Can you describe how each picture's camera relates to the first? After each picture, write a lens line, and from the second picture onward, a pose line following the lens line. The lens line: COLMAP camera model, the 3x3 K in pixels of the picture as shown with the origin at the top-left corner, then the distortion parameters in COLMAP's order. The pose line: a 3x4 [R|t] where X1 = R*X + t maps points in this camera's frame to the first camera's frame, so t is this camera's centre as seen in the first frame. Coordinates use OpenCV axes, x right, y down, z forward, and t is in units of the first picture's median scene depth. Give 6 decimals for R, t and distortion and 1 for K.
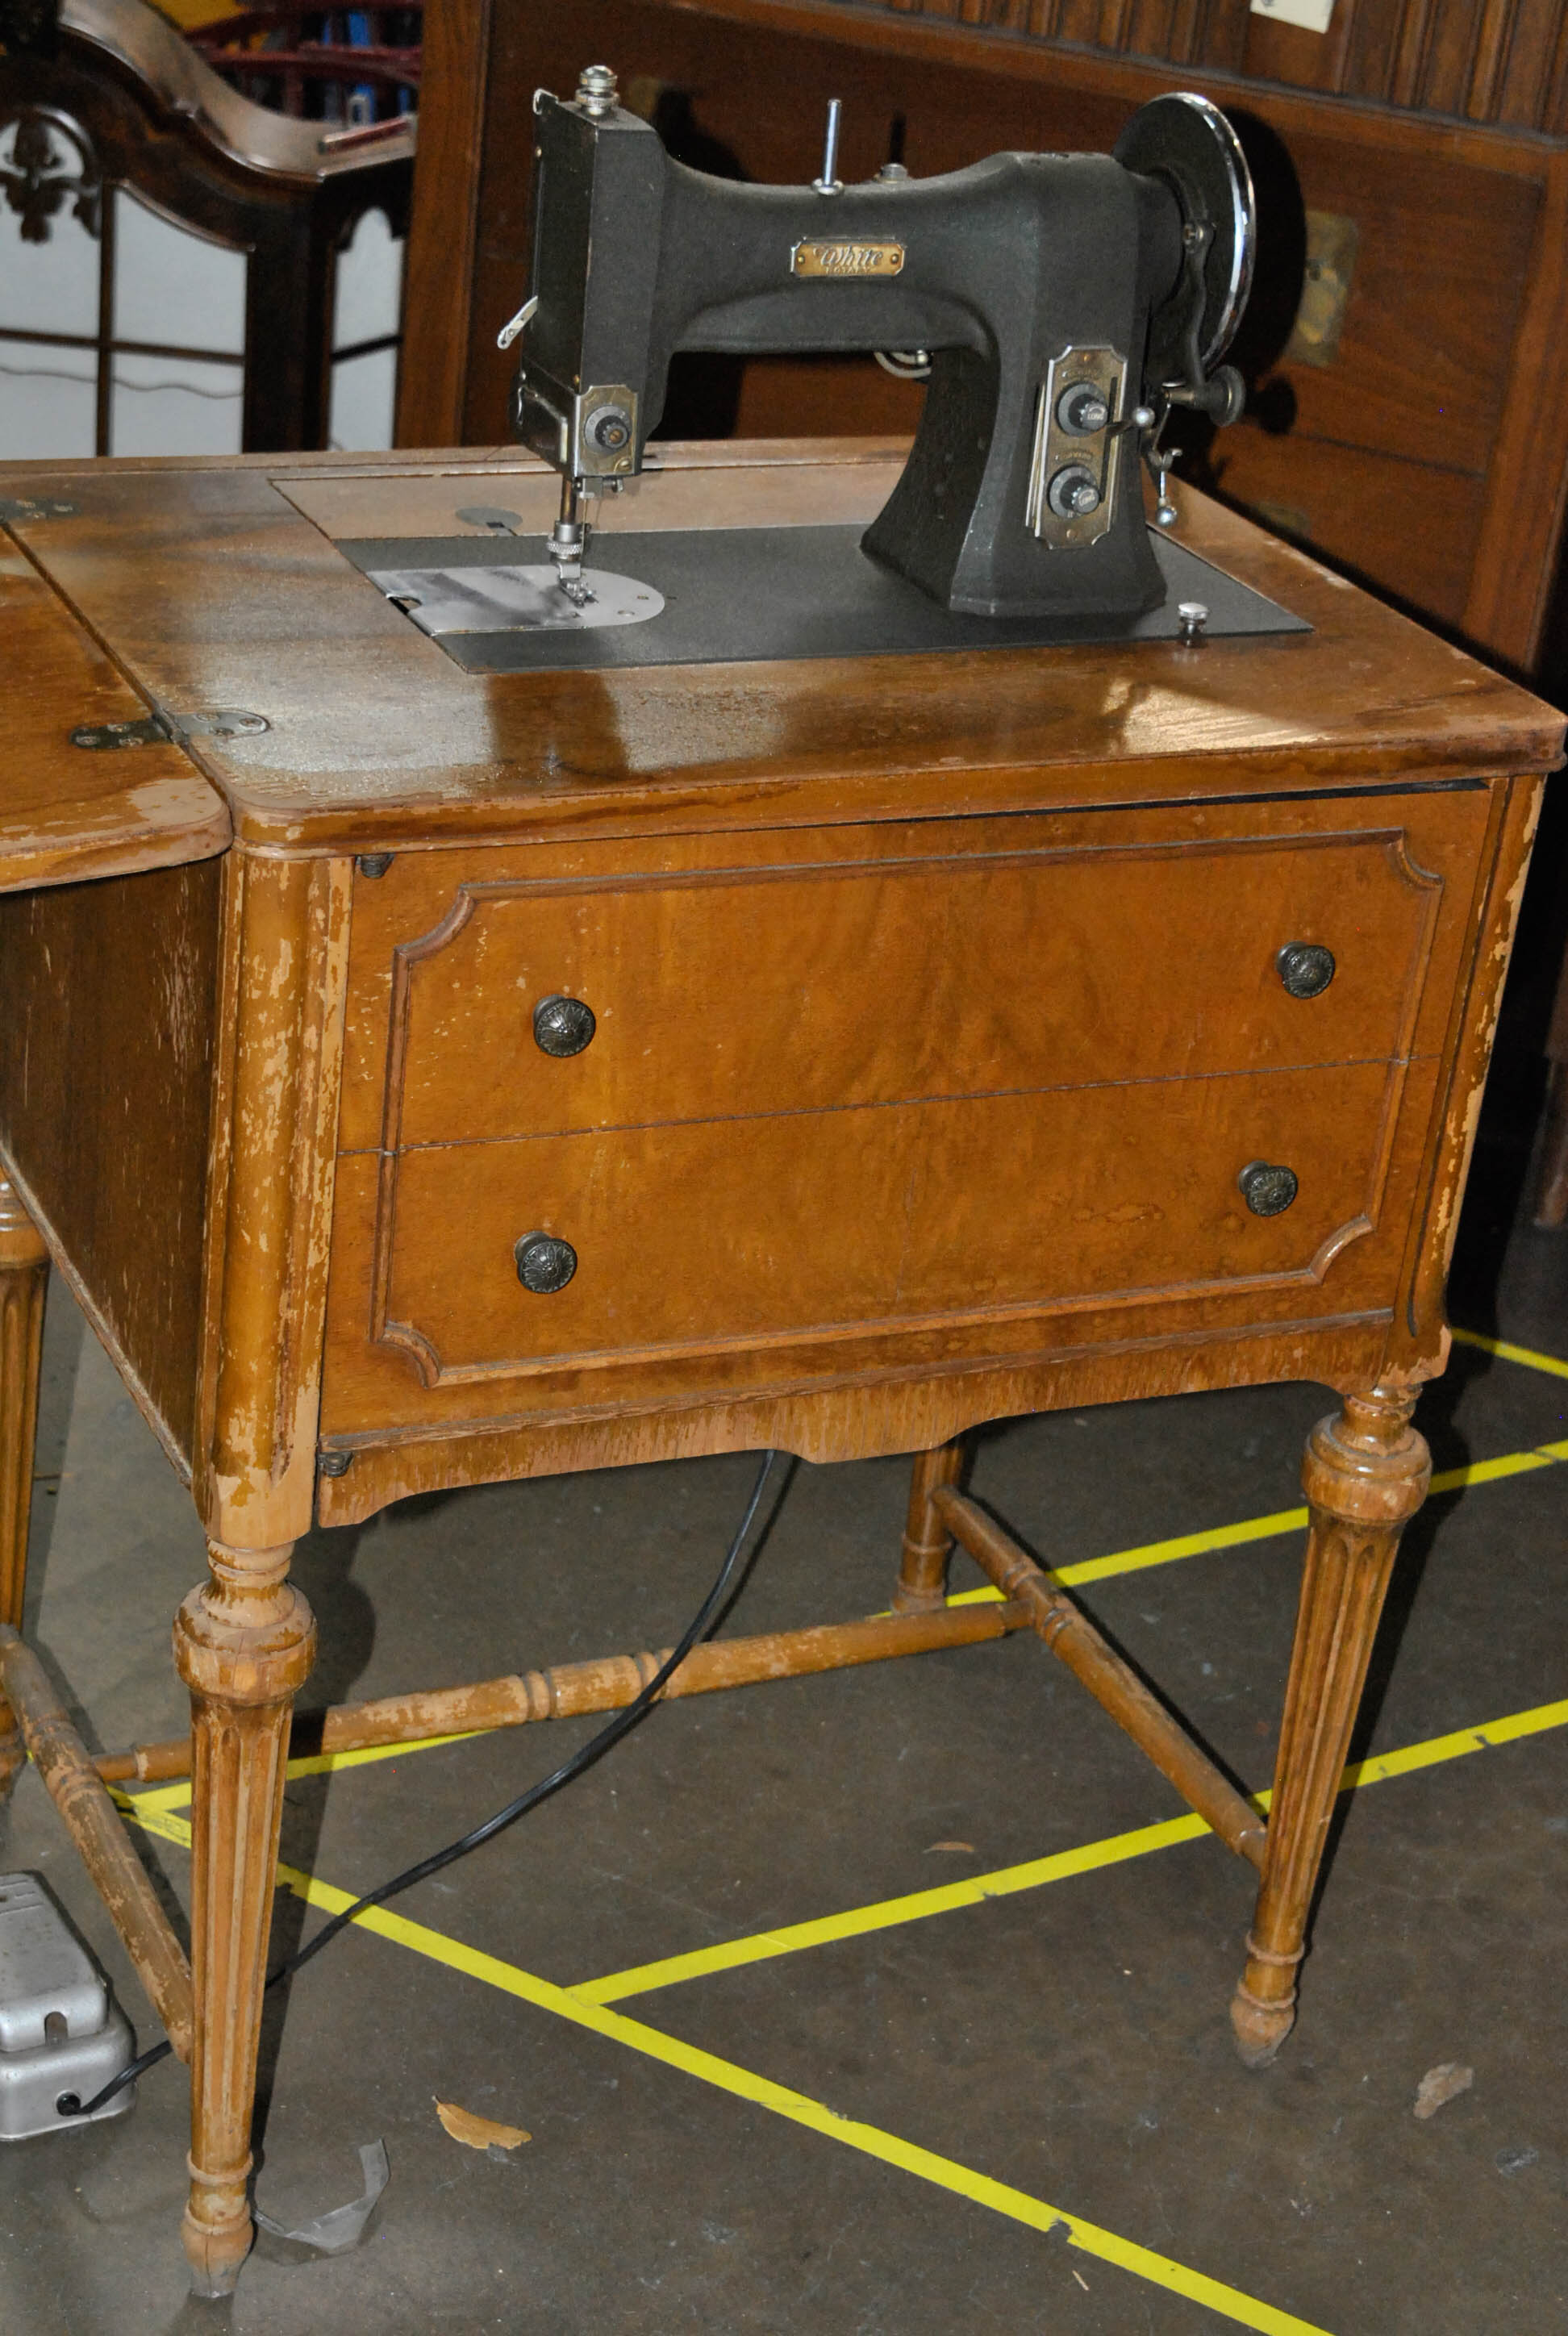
lens RADIAL K [[4179.0, 0, 786.8], [0, 4179.0, 1176.5], [0, 0, 1]] dist [0.078649, 0.000000]
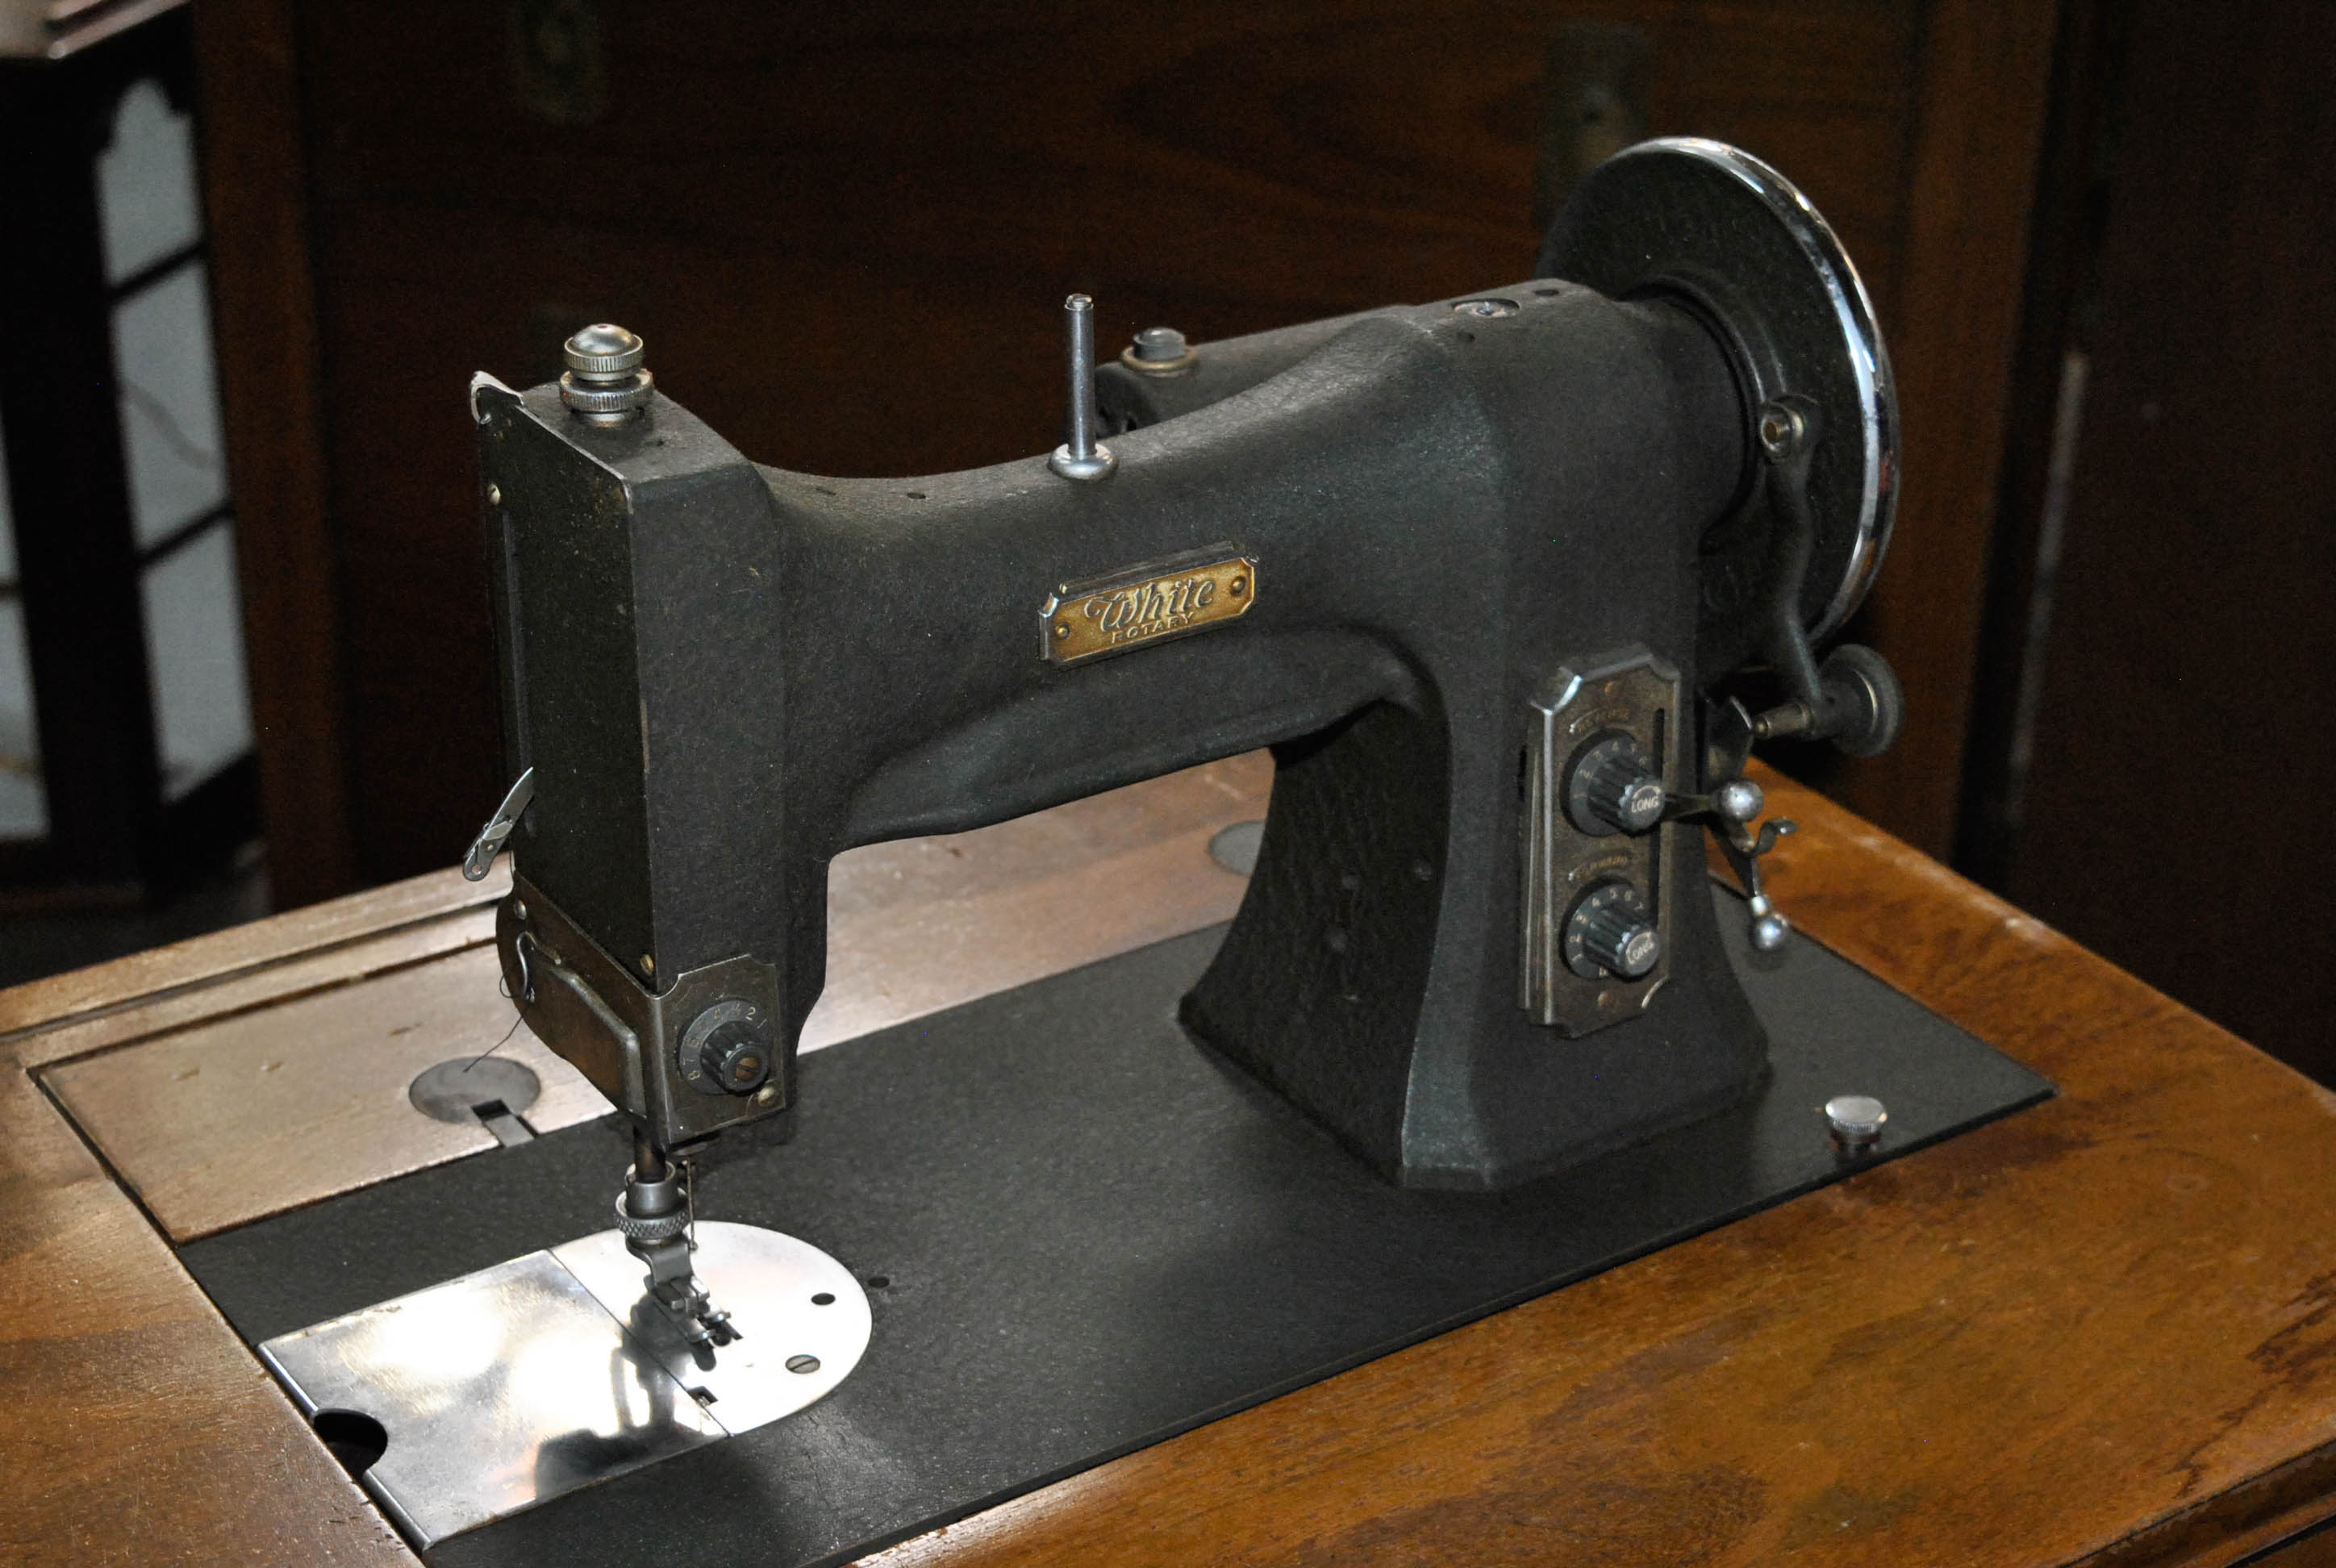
lens RADIAL K [[4179.0, 0, 1159.3], [0, 4179.0, 780.4], [0, 0, 1]] dist [0.078649, 0.000000]
pose [[0.983387, -0.147758, 0.105438, -0.036112], [0.144567, 0.988791, 0.037334, -0.199457], [-0.109772, -0.021471, 0.993725, 0.469362]]
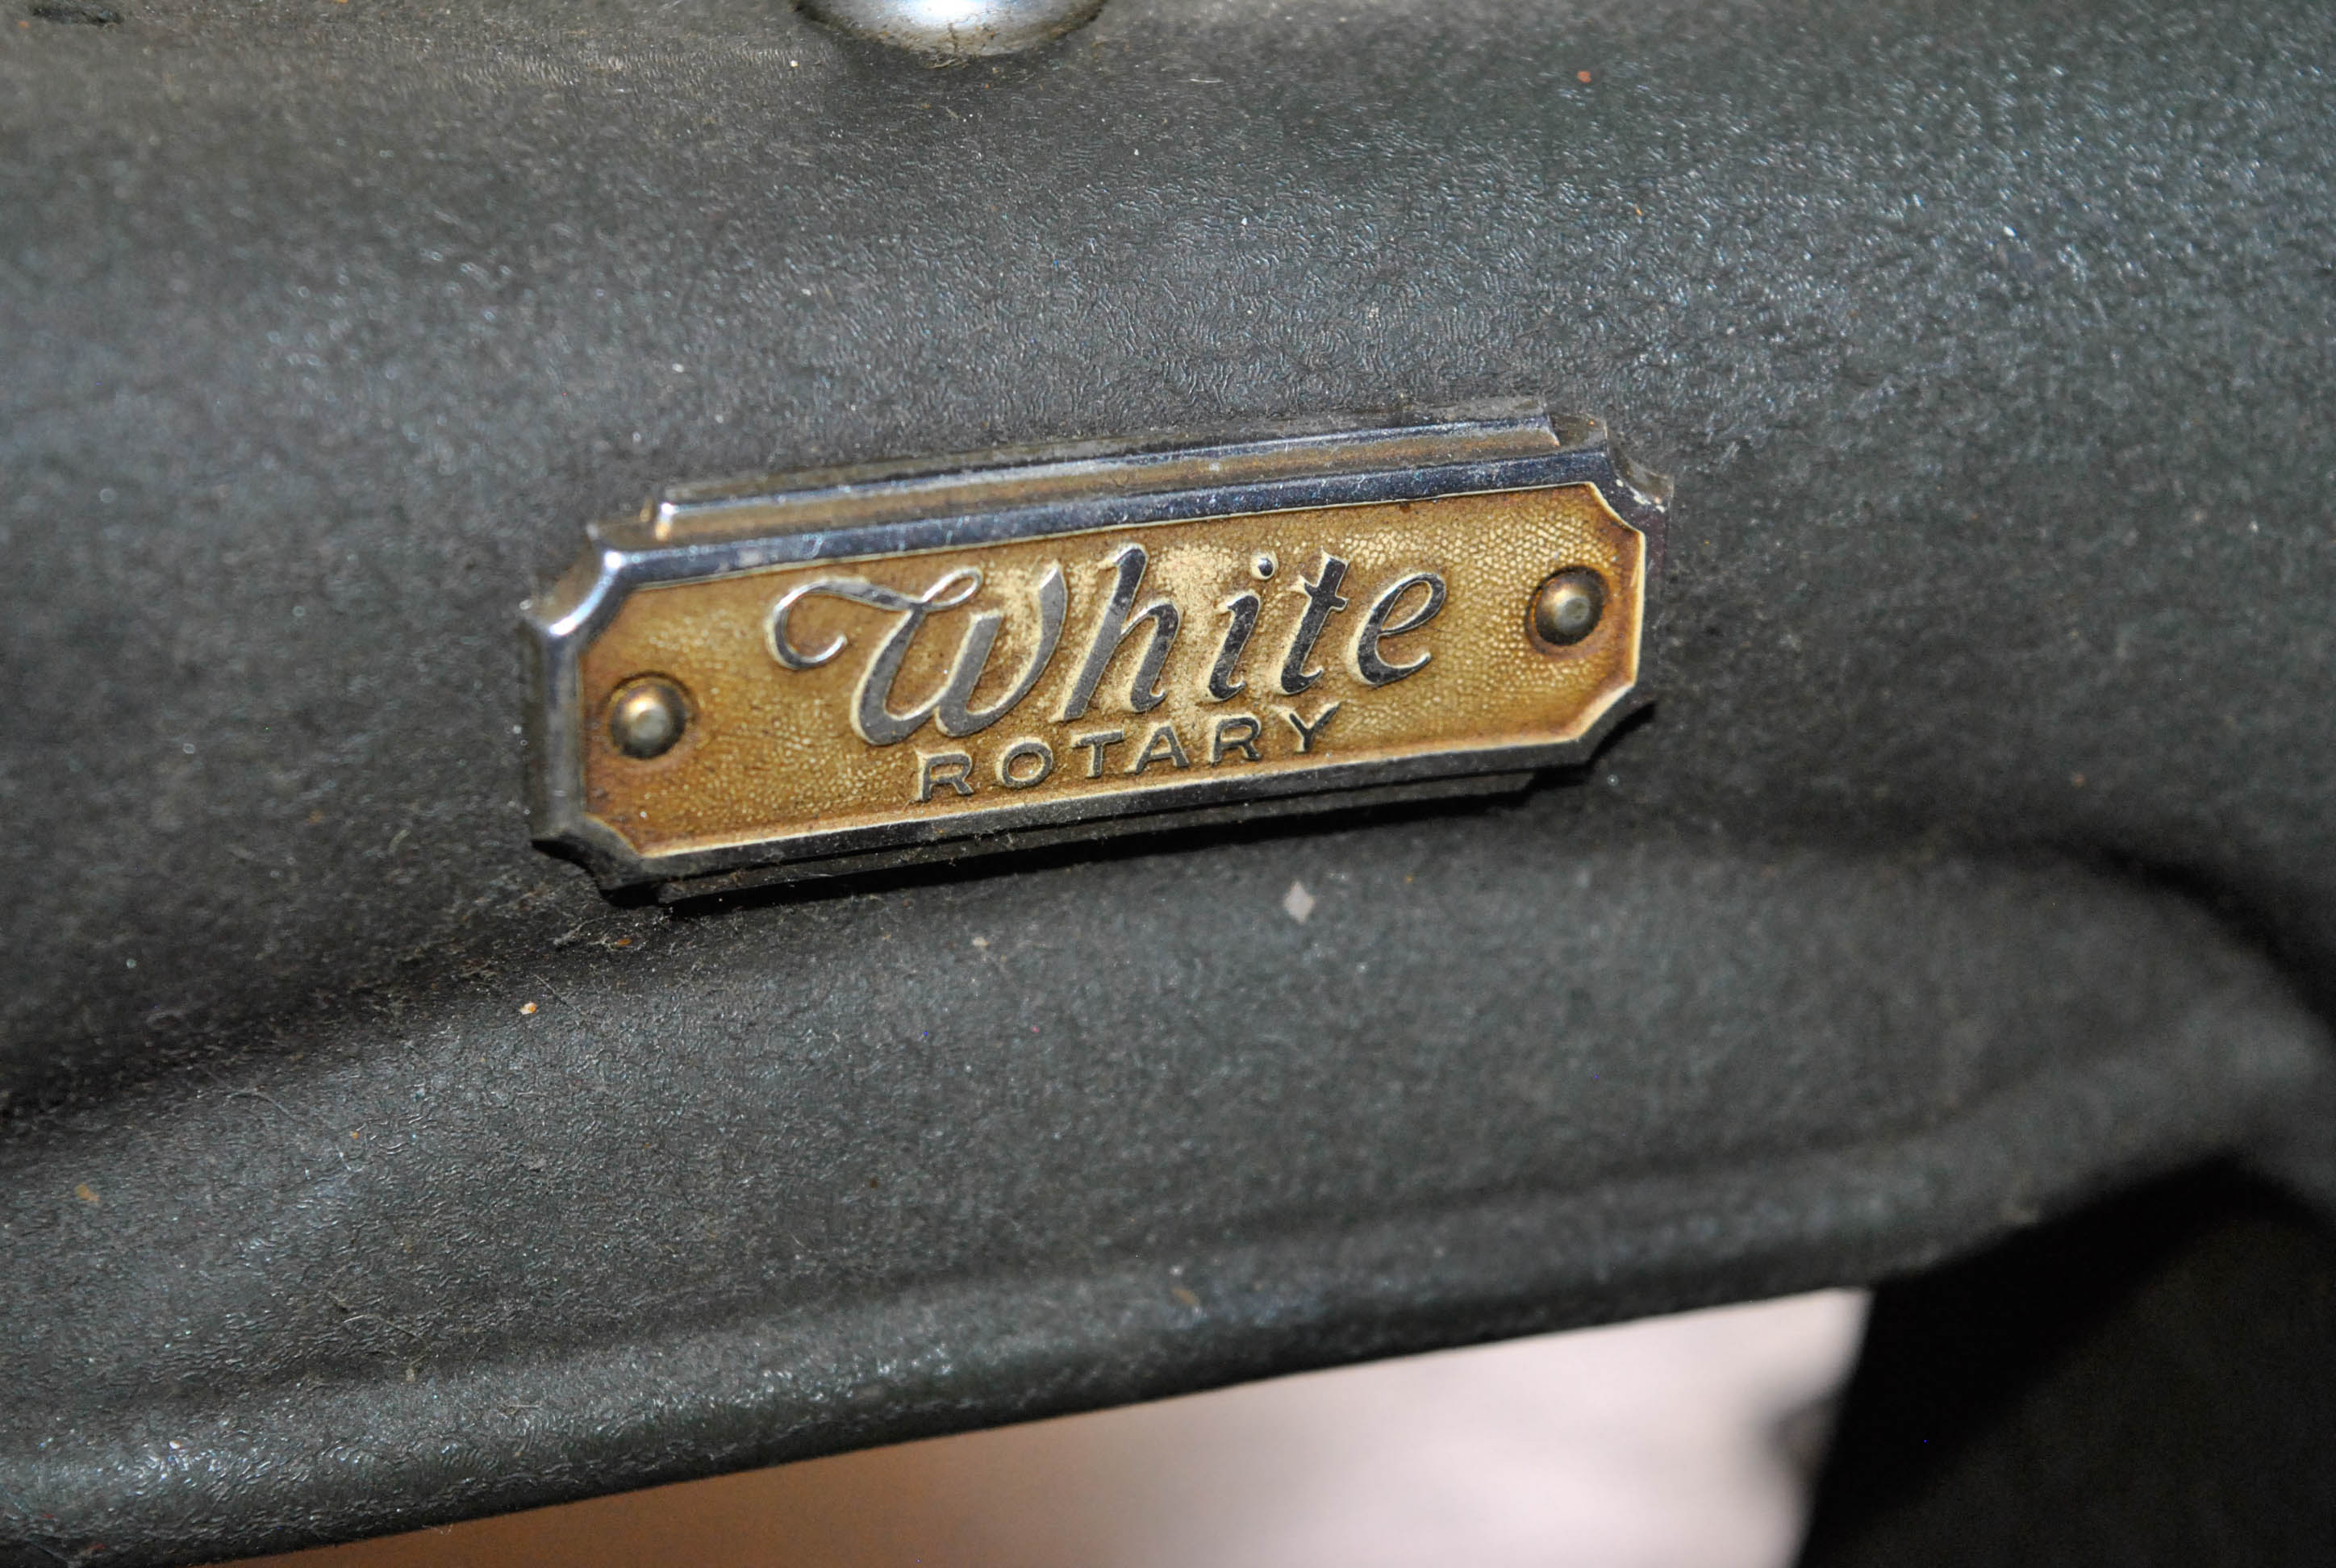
lens RADIAL K [[5082.9, 0, 1167.9], [0, 5082.9, 784.3], [0, 0, 1]] dist [-0.045082, 0.000000]
pose [[0.992341, -0.023068, -0.121353, 0.029154], [0.022907, 0.999734, -0.002719, -0.197869], [0.121383, -0.000082, 0.992606, 0.801462]]
